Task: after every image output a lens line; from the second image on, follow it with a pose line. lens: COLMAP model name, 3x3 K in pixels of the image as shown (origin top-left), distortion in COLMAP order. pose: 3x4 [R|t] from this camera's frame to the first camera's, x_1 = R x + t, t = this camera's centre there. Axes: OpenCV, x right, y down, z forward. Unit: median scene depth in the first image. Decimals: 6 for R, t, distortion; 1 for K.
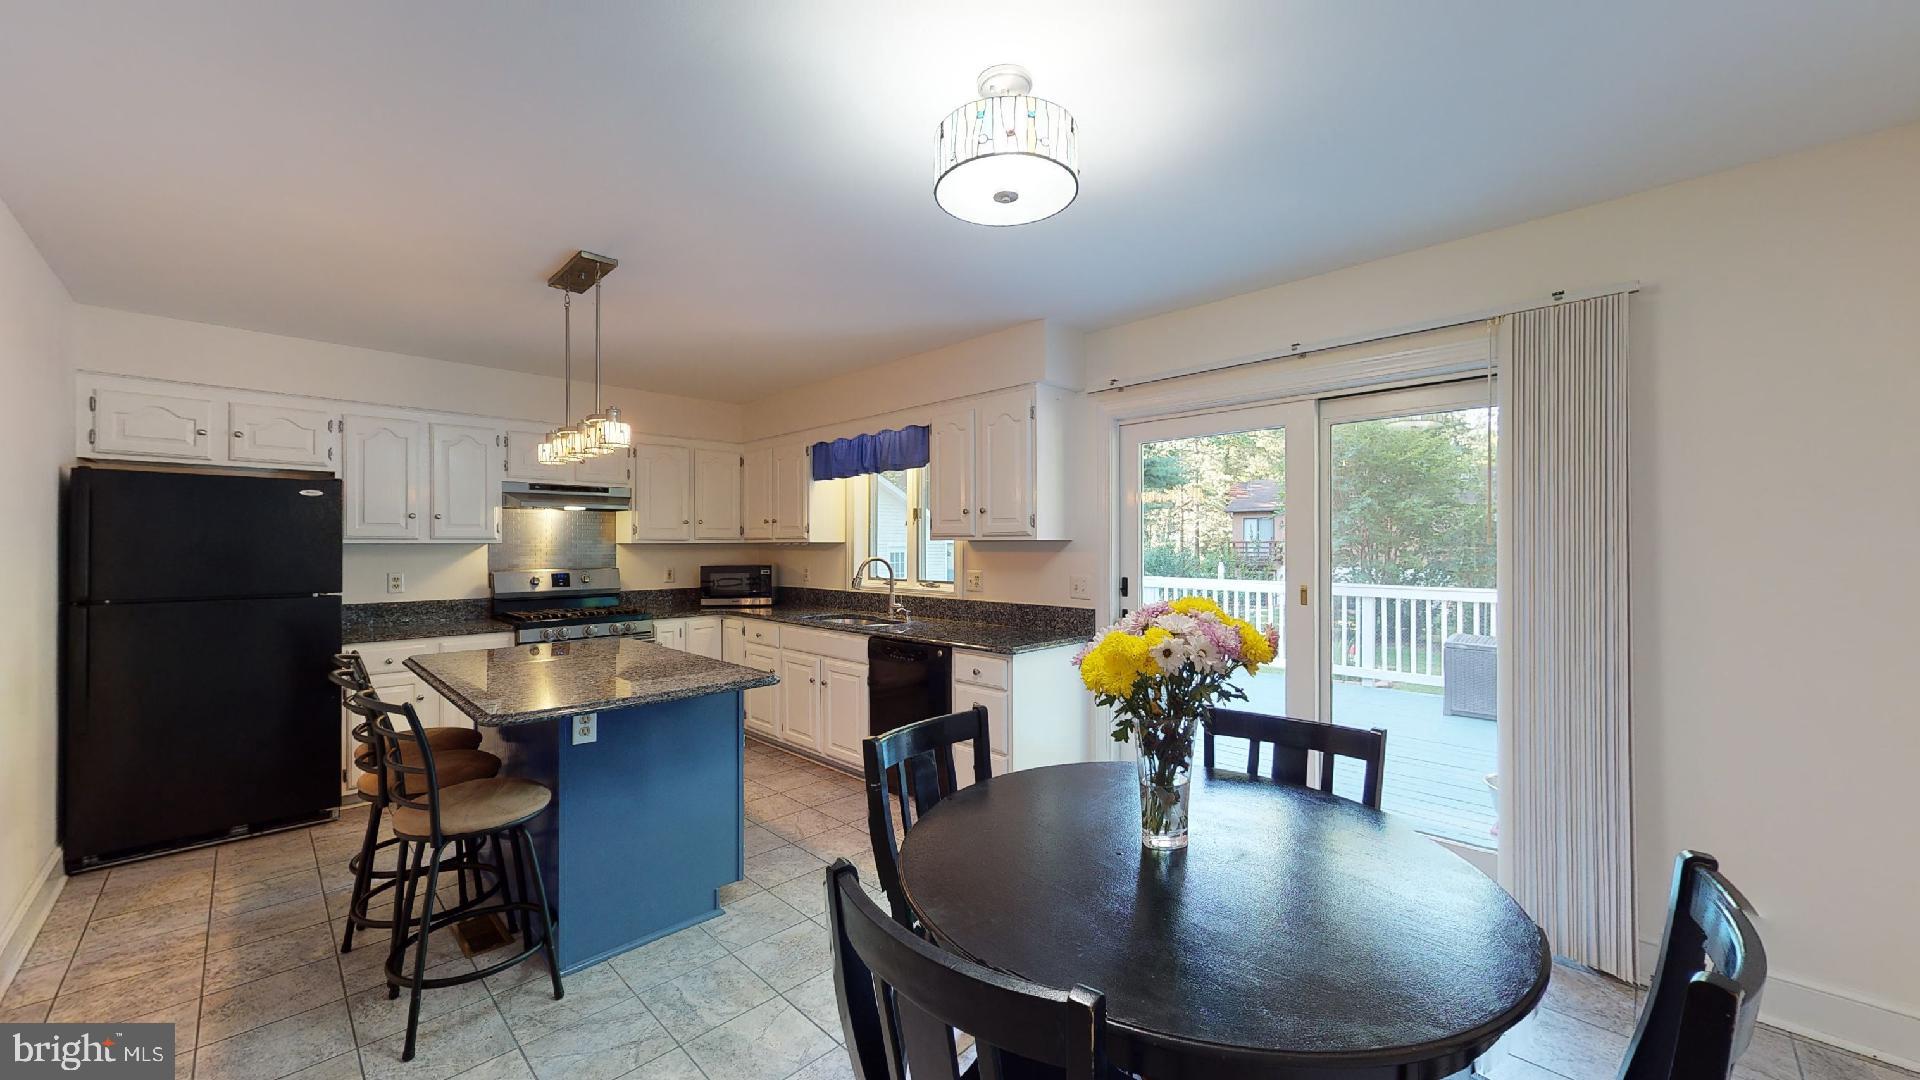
lens RADIAL K [[704.0, 0, 959.6], [0, 704.0, 542.7], [0, 0, 1]] dist [-0.000090, 0.000067]
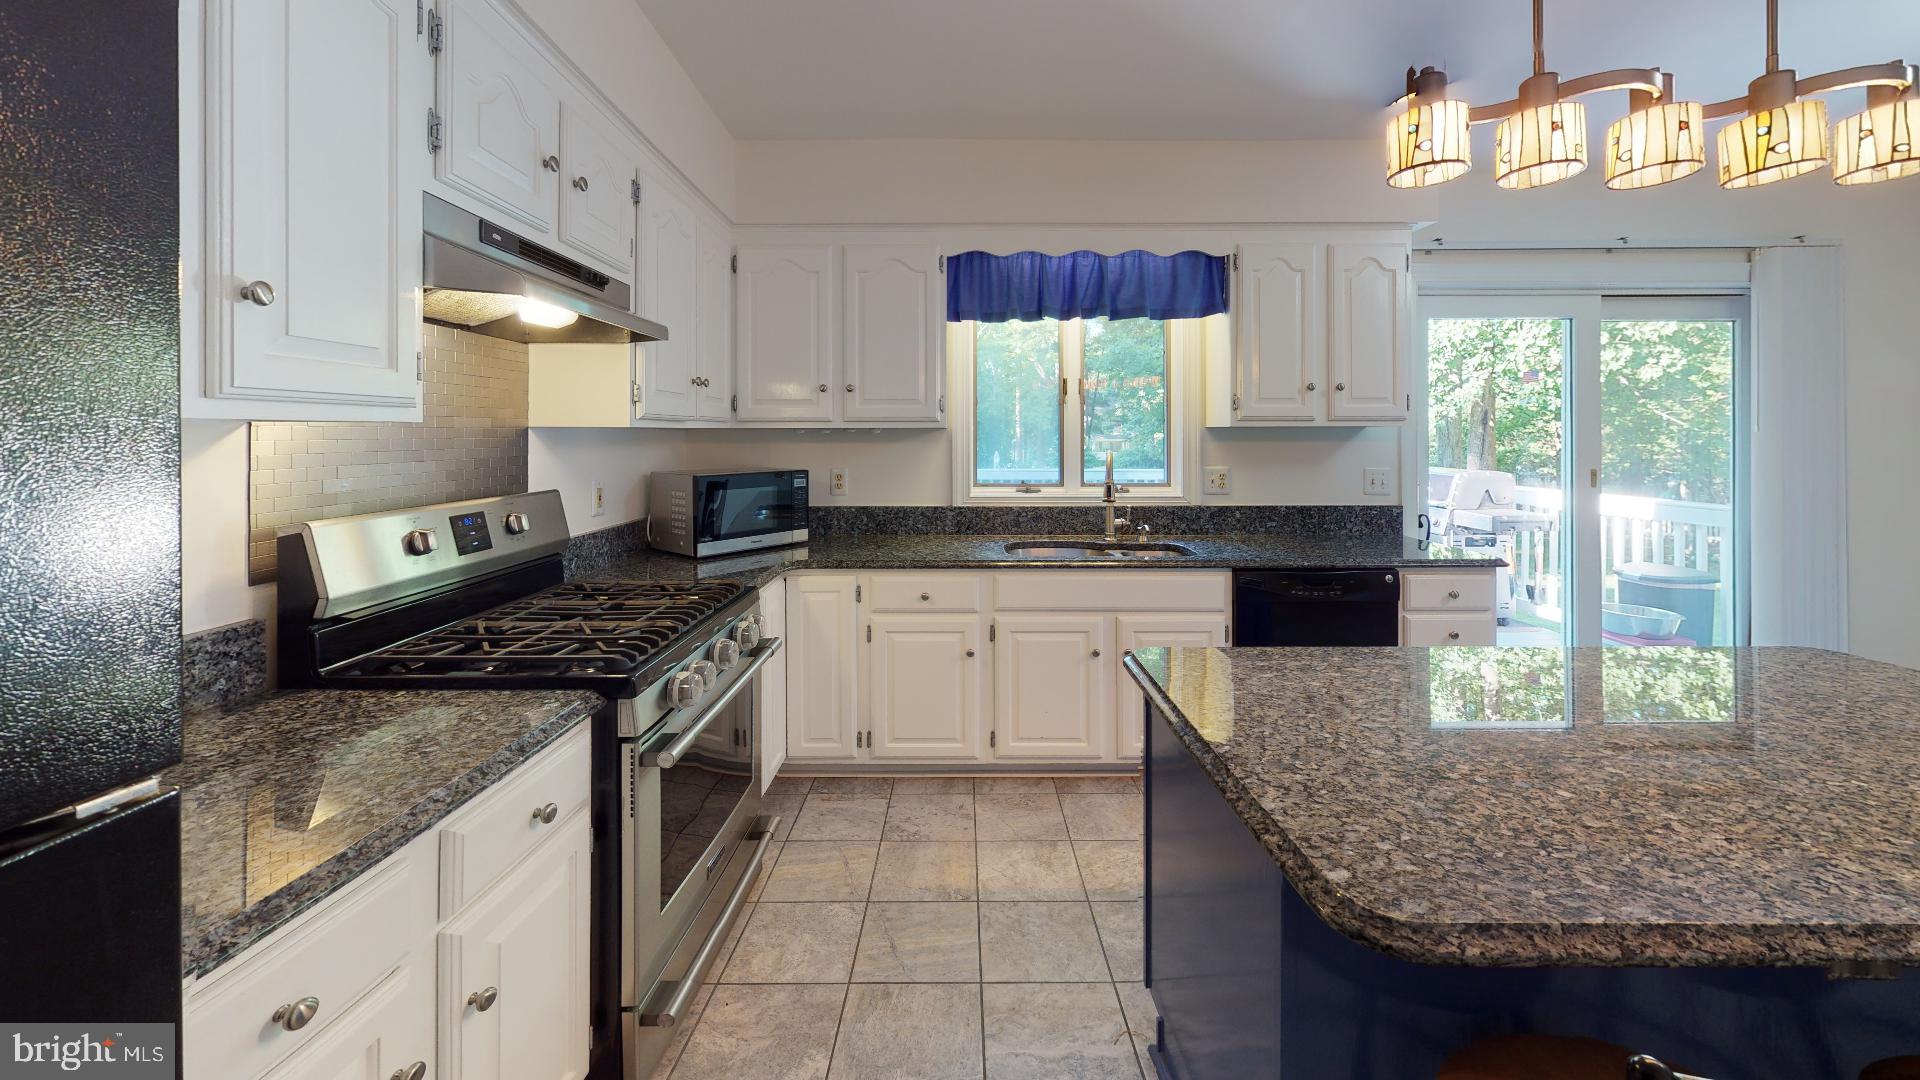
lens RADIAL K [[704.0, 0, 959.6], [0, 704.0, 542.7], [0, 0, 1]] dist [-0.000090, 0.000067]
pose [[0.716808, -0.103315, 0.689574, -0.650216], [-0.002134, 0.988632, 0.150339, 0.006181], [-0.697268, -0.109236, 0.708439, 0.594732]]
